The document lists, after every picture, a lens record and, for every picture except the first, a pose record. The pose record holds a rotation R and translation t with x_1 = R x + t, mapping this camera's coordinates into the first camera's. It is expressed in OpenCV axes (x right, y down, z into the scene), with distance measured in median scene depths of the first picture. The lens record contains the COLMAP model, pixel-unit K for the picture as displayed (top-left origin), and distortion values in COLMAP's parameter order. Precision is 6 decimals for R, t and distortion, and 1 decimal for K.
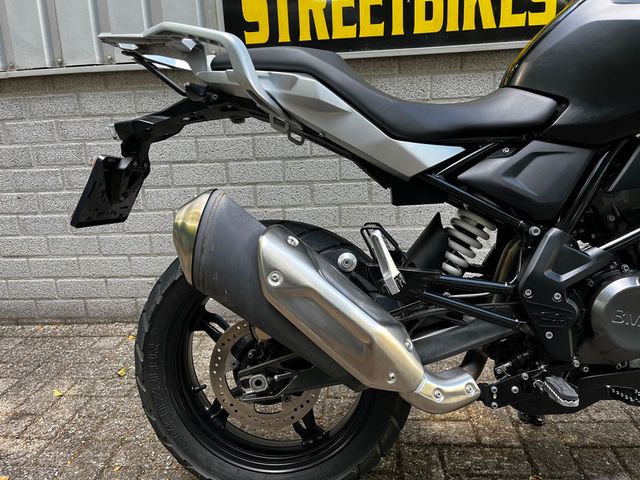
lens RADIAL K [[492.1, 0, 325.7], [0, 492.1, 238.8], [0, 0, 1]] dist [0.071000, -0.106273]
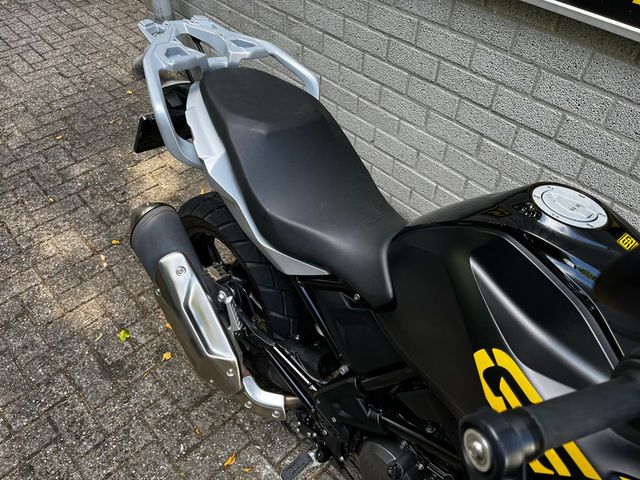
lens RADIAL K [[492.1, 0, 325.7], [0, 492.1, 238.8], [0, 0, 1]] dist [0.071000, -0.106273]
pose [[0.747399, 0.516238, -0.418203, 0.377786], [-0.209056, 0.780233, 0.589518, -0.477585], [0.630627, -0.353178, 0.691068, 0.170597]]
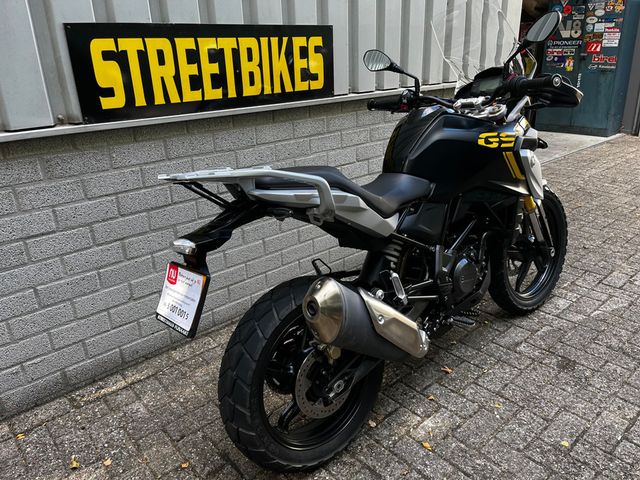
lens RADIAL K [[484.7, 0, 325.4], [0, 484.7, 242.1], [0, 0, 1]] dist [0.027920, -0.005860]
pose [[0.679975, -0.247533, 0.690190, -0.628140], [0.165924, 0.968822, 0.183995, -0.249255], [-0.714215, -0.010593, 0.699846, -0.014474]]
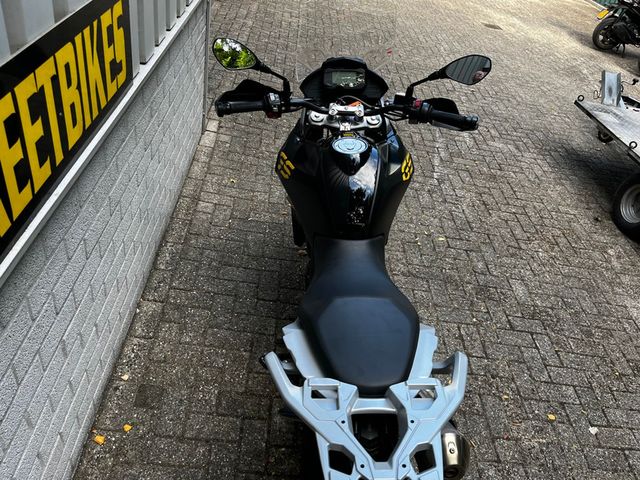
lens RADIAL K [[492.1, 0, 325.7], [0, 492.1, 238.8], [0, 0, 1]] dist [0.071000, -0.106273]
pose [[-0.131742, -0.597857, 0.790703, -0.479390], [0.037553, 0.794073, 0.606661, -0.726798], [-0.990573, 0.109616, -0.082161, 0.728293]]
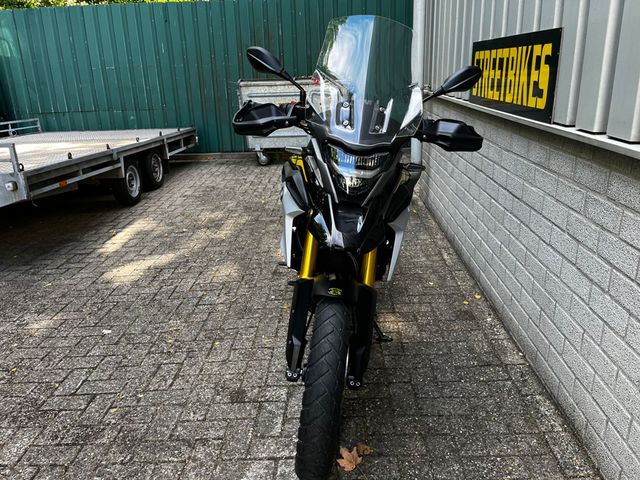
lens RADIAL K [[484.7, 0, 325.4], [0, 484.7, 242.1], [0, 0, 1]] dist [0.027920, -0.005860]
pose [[0.075629, 0.375933, -0.923555, 1.537046], [-0.193637, 0.914113, 0.356233, -0.446489], [0.978154, 0.151892, 0.141928, 0.390564]]
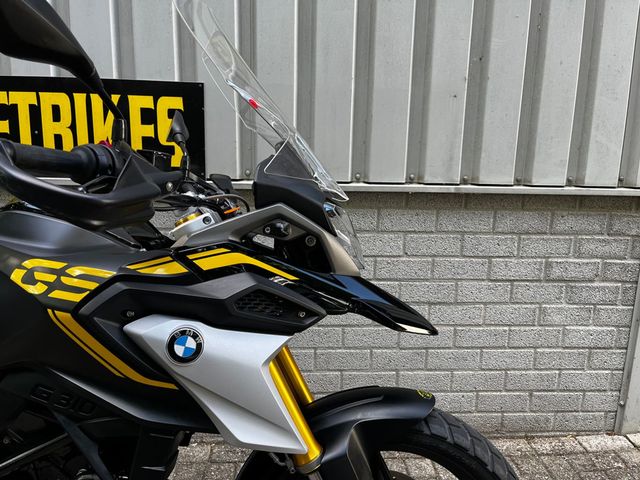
lens RADIAL K [[492.1, 0, 325.7], [0, 492.1, 238.8], [0, 0, 1]] dist [0.071000, -0.106273]
pose [[0.984235, 0.037937, 0.172749, 0.566490], [-0.029098, 0.998148, -0.053418, -0.229422], [-0.174455, 0.047550, 0.983516, -0.061527]]
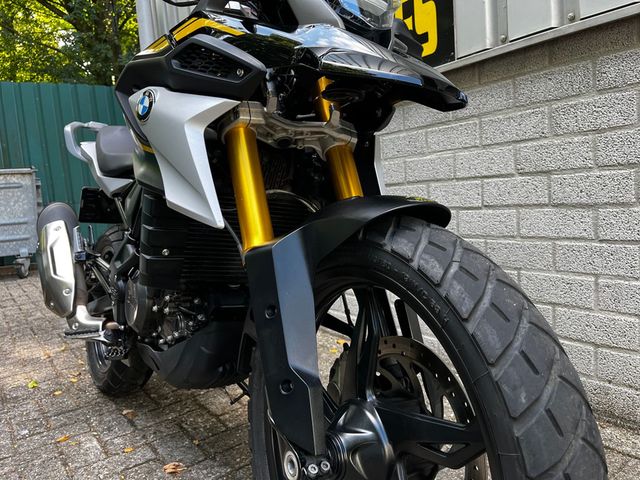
lens RADIAL K [[492.1, 0, 325.7], [0, 492.1, 238.8], [0, 0, 1]] dist [0.071000, -0.106273]
pose [[0.662436, 0.069235, -0.745912, 1.034639], [-0.129381, 0.991331, -0.022886, -0.025143], [0.737861, 0.111667, 0.665651, 0.243040]]
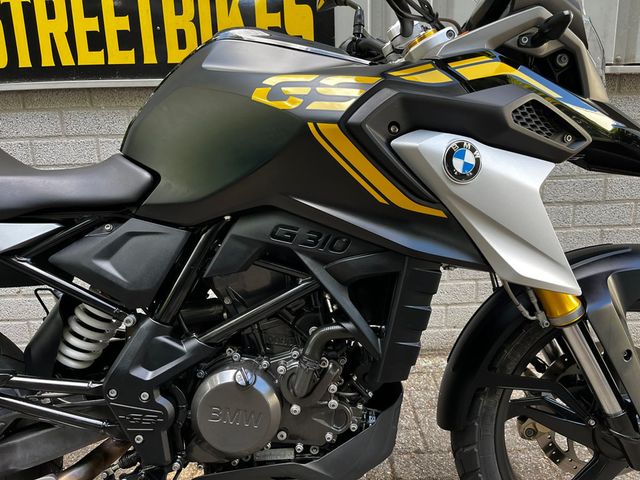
lens RADIAL K [[492.1, 0, 325.7], [0, 492.1, 238.8], [0, 0, 1]] dist [0.071000, -0.106273]
pose [[0.992808, -0.011744, 0.119141, 0.359163], [0.010811, 0.999906, 0.008476, -0.089718], [-0.119229, -0.007127, 0.992841, 0.040580]]
